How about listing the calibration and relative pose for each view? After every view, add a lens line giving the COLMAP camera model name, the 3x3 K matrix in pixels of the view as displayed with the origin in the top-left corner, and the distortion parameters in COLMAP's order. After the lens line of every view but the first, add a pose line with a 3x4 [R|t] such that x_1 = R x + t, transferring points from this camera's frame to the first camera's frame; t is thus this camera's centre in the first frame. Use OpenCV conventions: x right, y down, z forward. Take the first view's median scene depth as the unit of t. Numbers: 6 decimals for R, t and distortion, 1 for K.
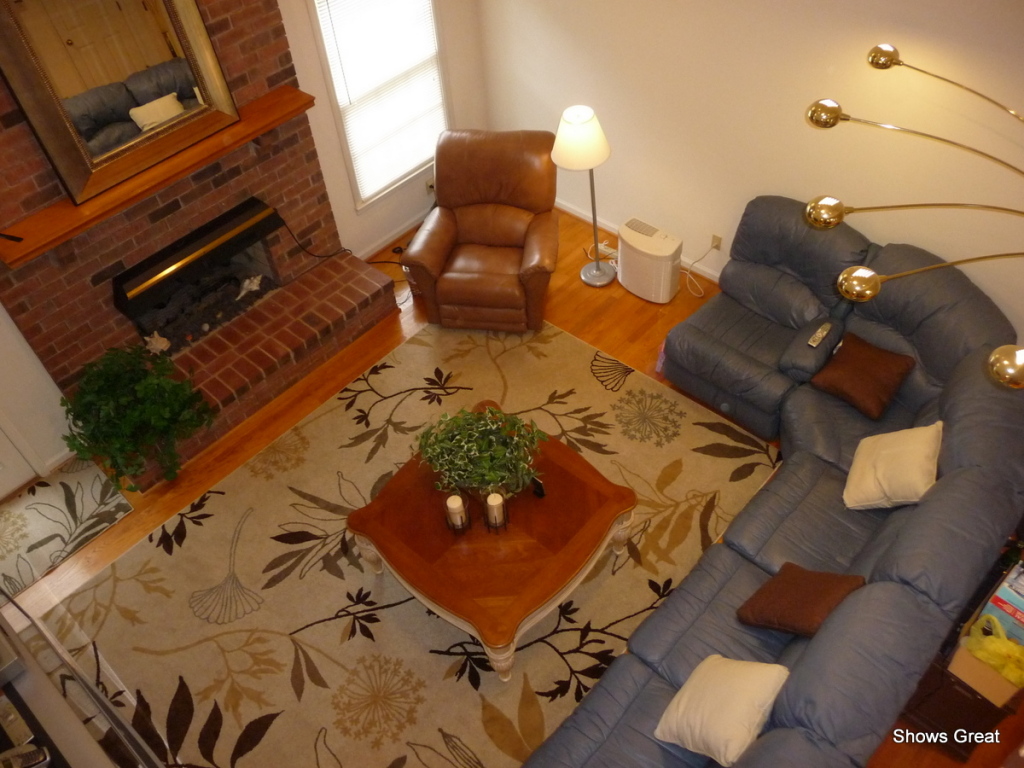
lens RADIAL K [[843.1, 0, 516.1], [0, 843.1, 374.7], [0, 0, 1]] dist [-0.046906, 0.061287]
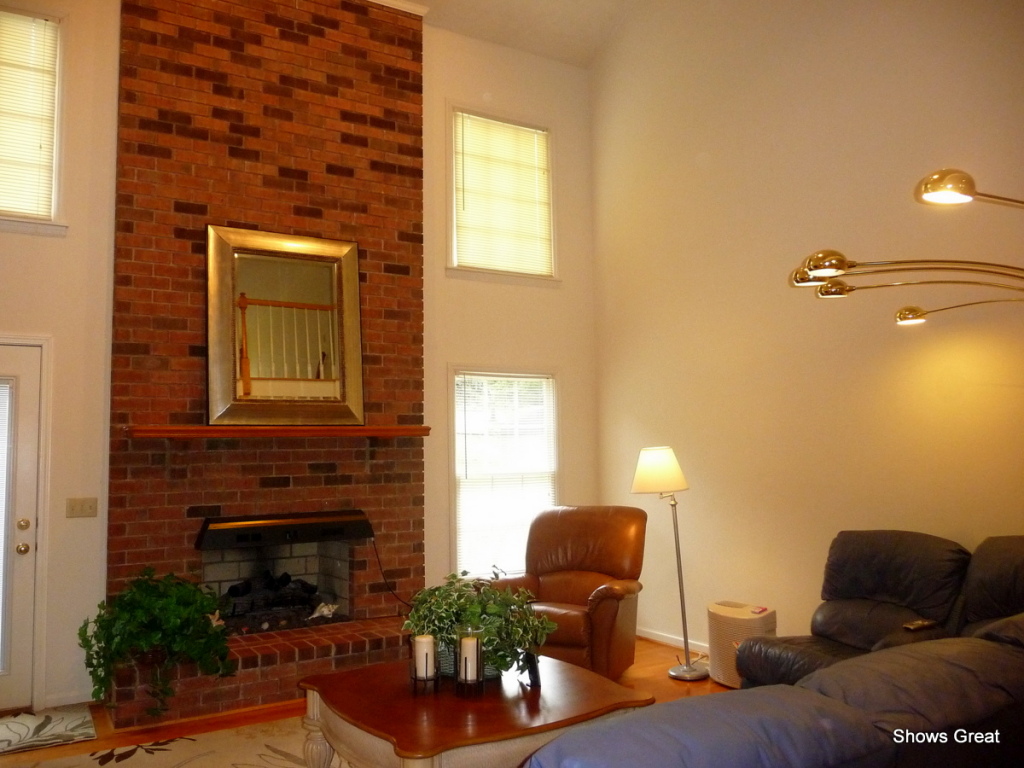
lens RADIAL K [[846.9, 0, 512.0], [0, 846.9, 384.0], [0, 0, 1]] dist [-0.022691, 0.011862]
pose [[0.961948, 0.024465, -0.272134, 0.194185], [-0.226854, 0.626646, -0.745555, 0.498788], [0.152291, 0.778920, 0.608351, 0.253443]]
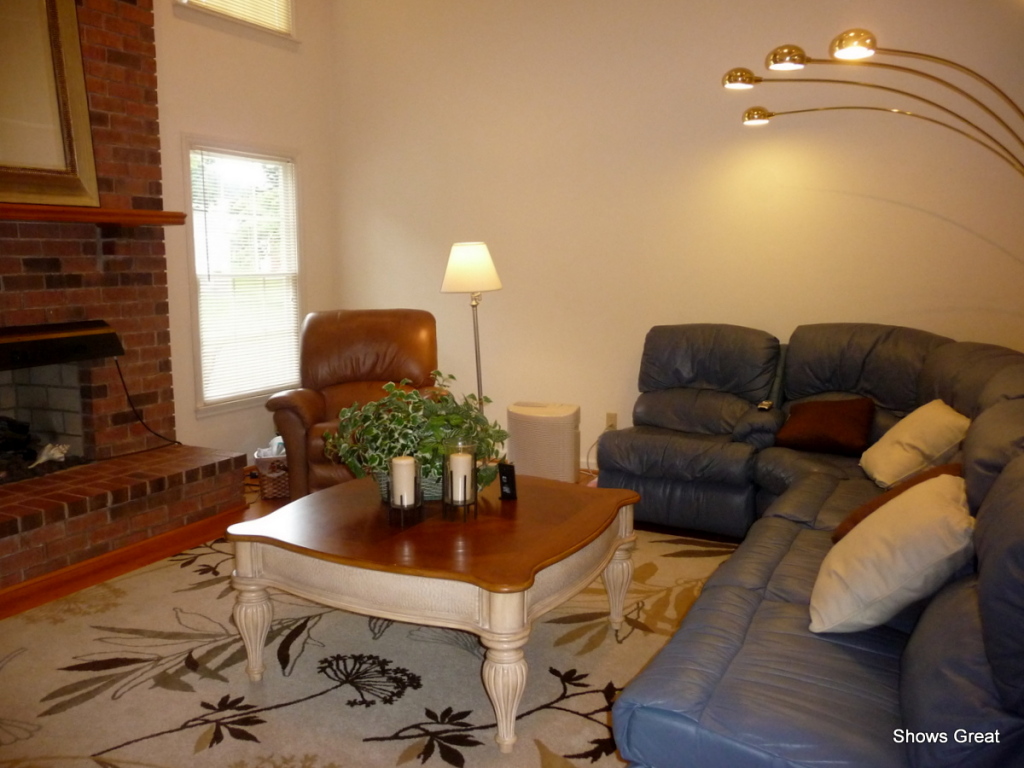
lens RADIAL K [[869.4, 0, 503.9], [0, 869.4, 375.6], [0, 0, 1]] dist [-0.014780, 0.011027]
pose [[0.966331, 0.019994, 0.256523, -0.147159], [0.149232, 0.768608, -0.622071, 0.459120], [-0.209603, 0.639408, 0.739746, 0.342157]]
